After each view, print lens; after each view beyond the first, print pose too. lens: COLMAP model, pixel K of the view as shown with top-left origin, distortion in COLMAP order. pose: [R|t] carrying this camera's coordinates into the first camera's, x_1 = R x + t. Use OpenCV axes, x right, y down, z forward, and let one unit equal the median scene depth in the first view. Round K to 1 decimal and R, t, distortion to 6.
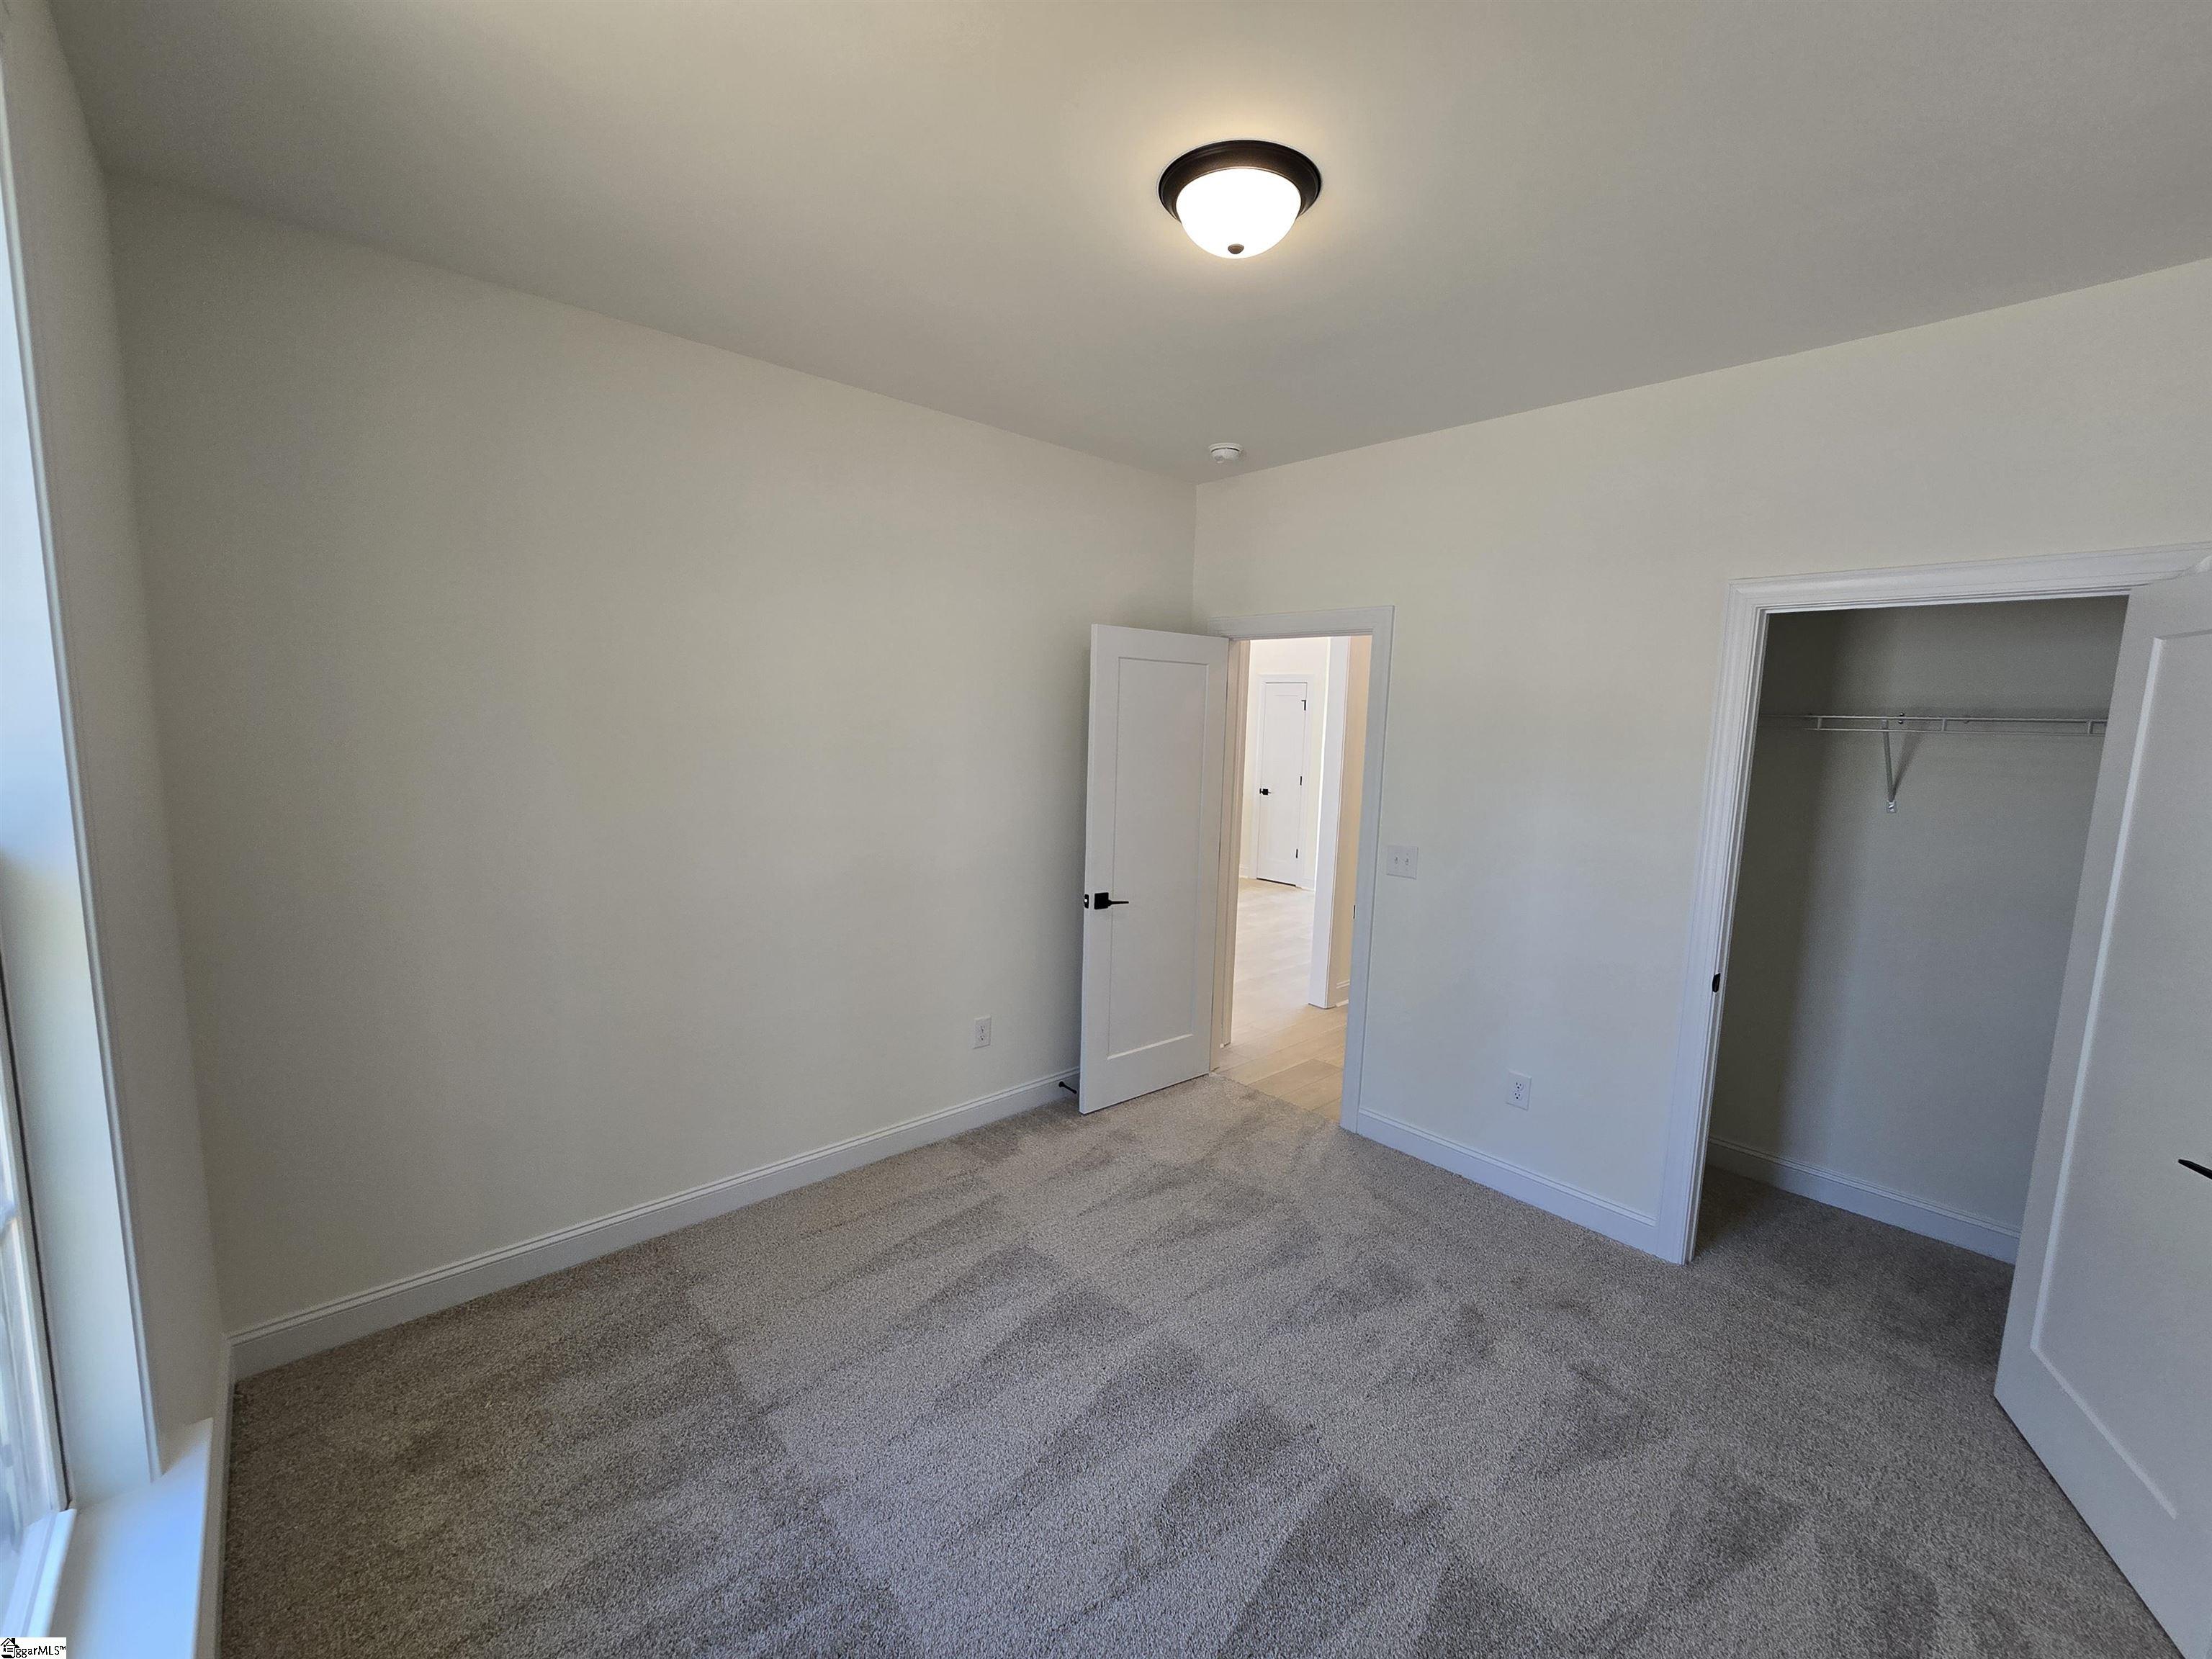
lens RADIAL K [[904.8, 0, 1113.4], [0, 904.8, 829.8], [0, 0, 1]] dist [-0.002242, 0.000907]
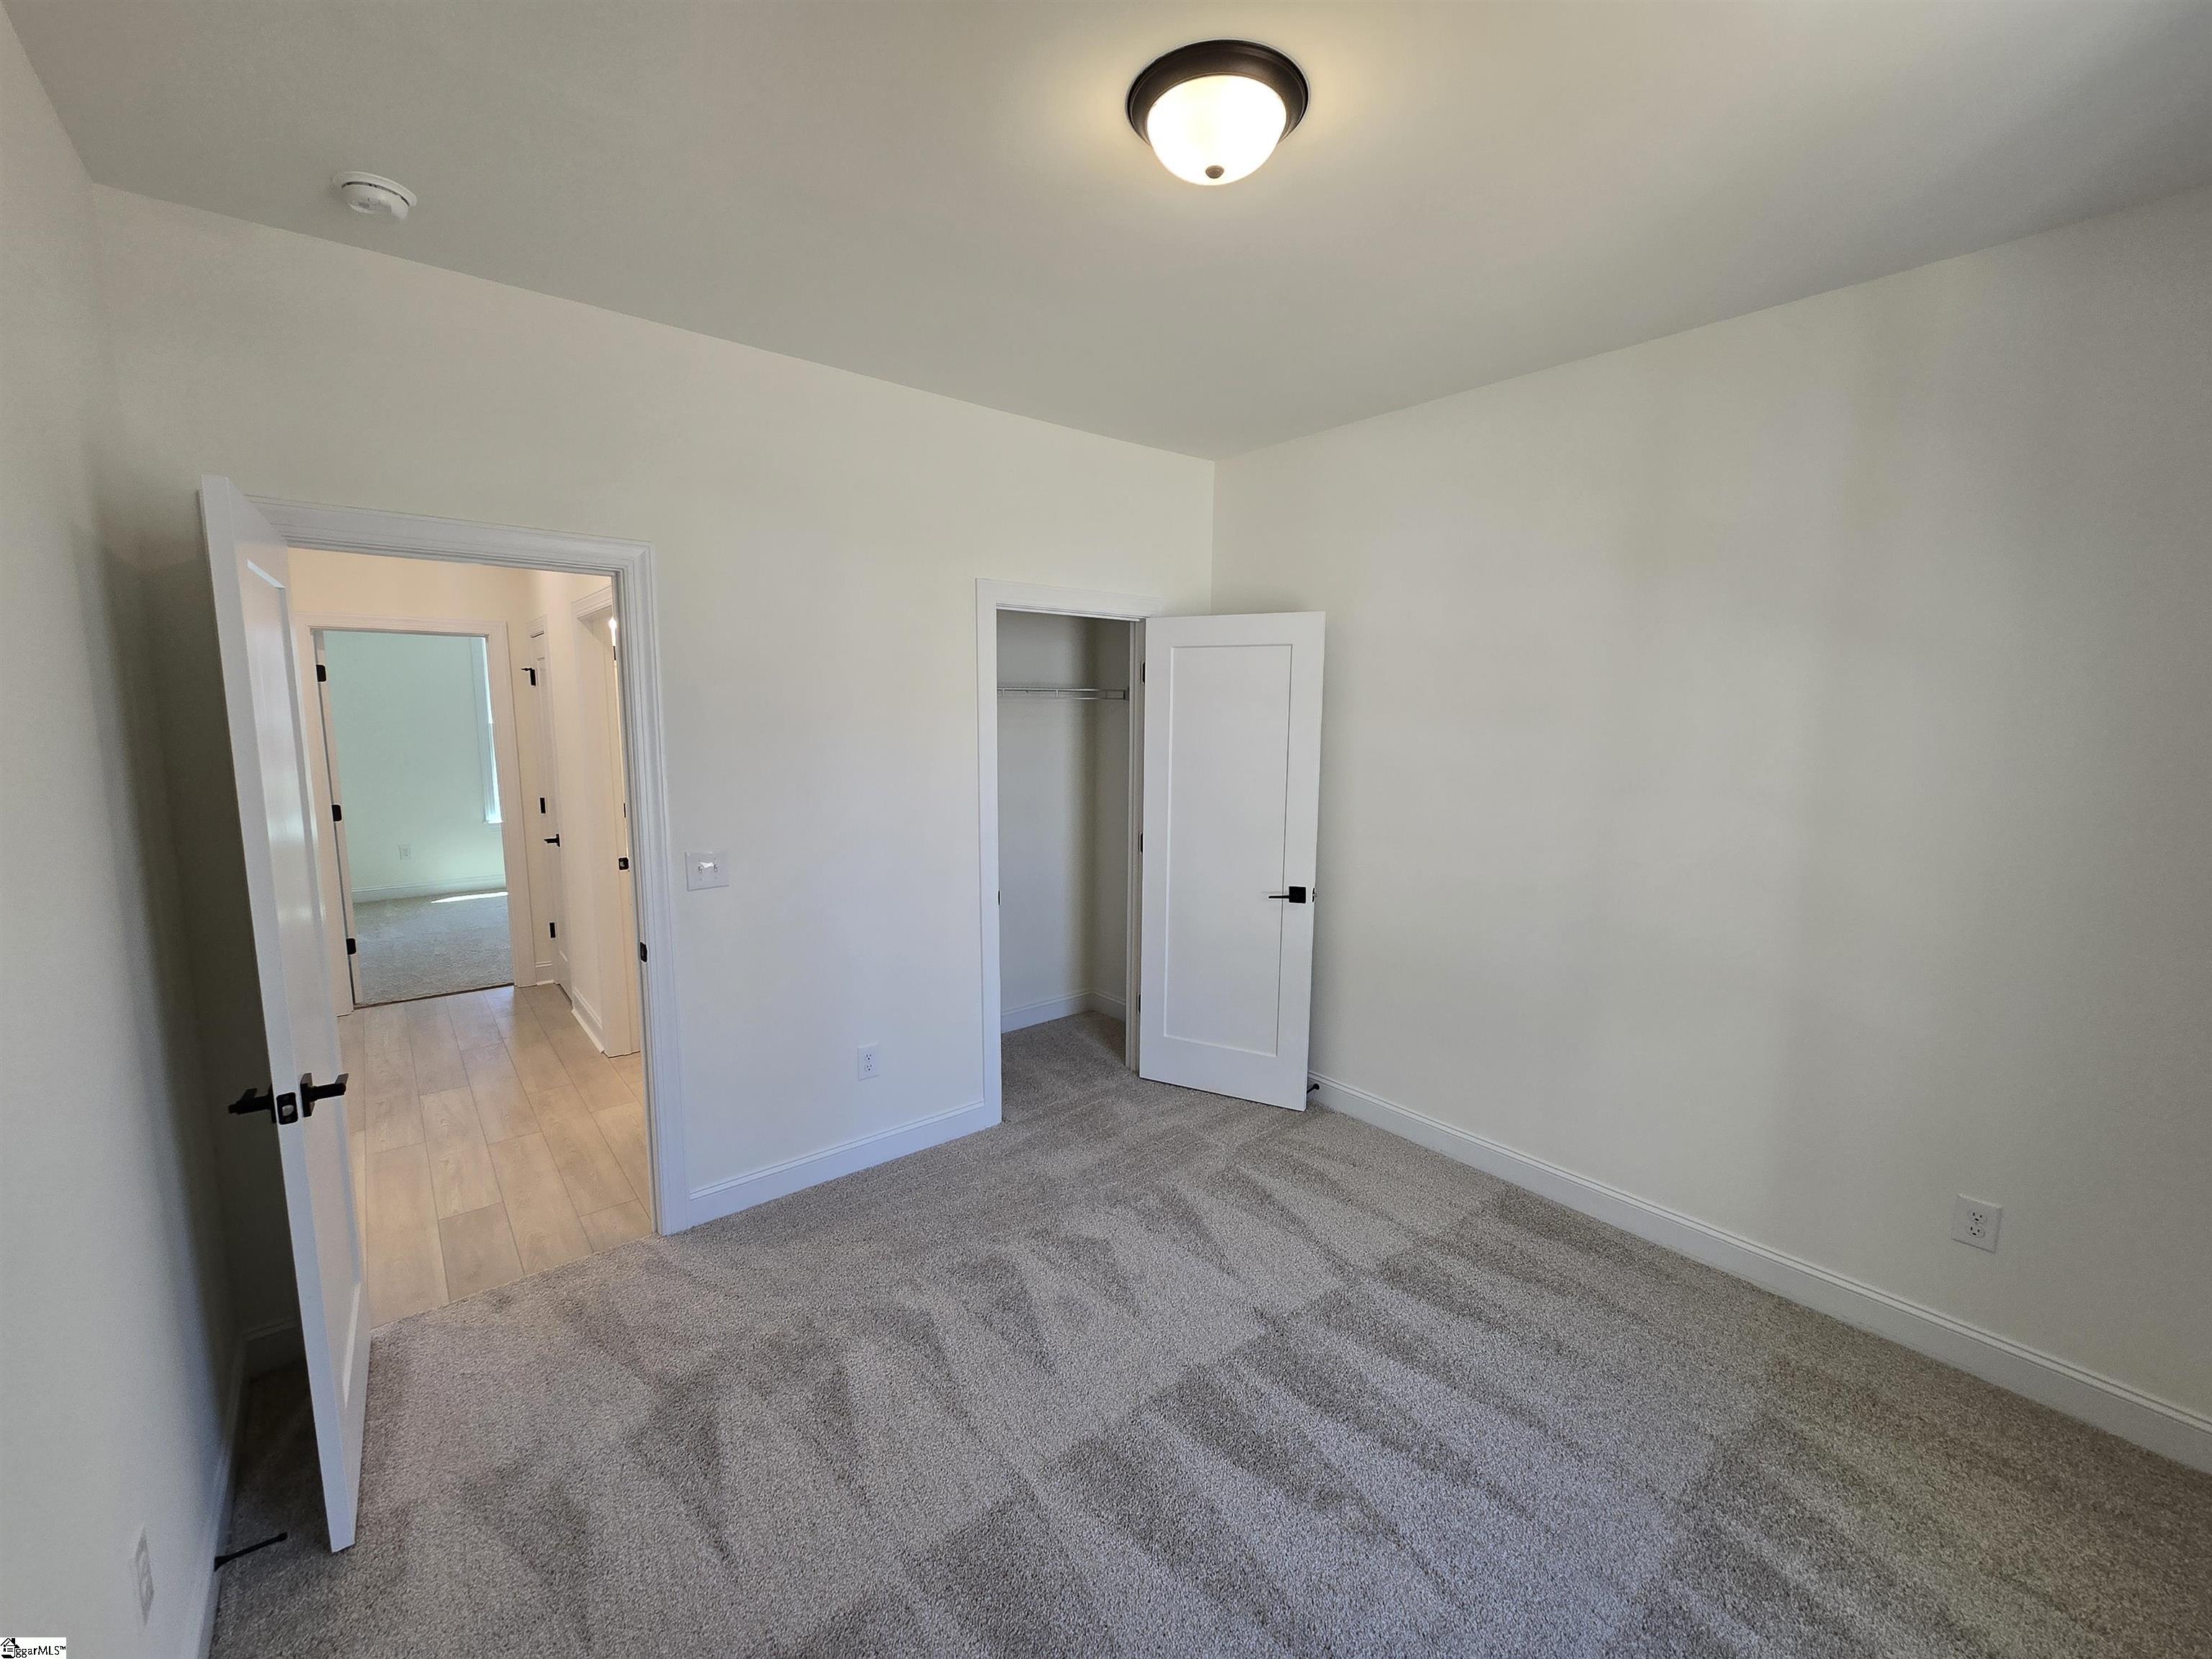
lens RADIAL K [[904.8, 0, 1113.4], [0, 904.8, 829.8], [0, 0, 1]] dist [-0.002242, 0.000907]
pose [[0.051247, -0.160503, 0.985704, -0.538441], [0.120551, 0.980778, 0.153433, -0.095512], [-0.991383, 0.110965, 0.069611, 0.695336]]
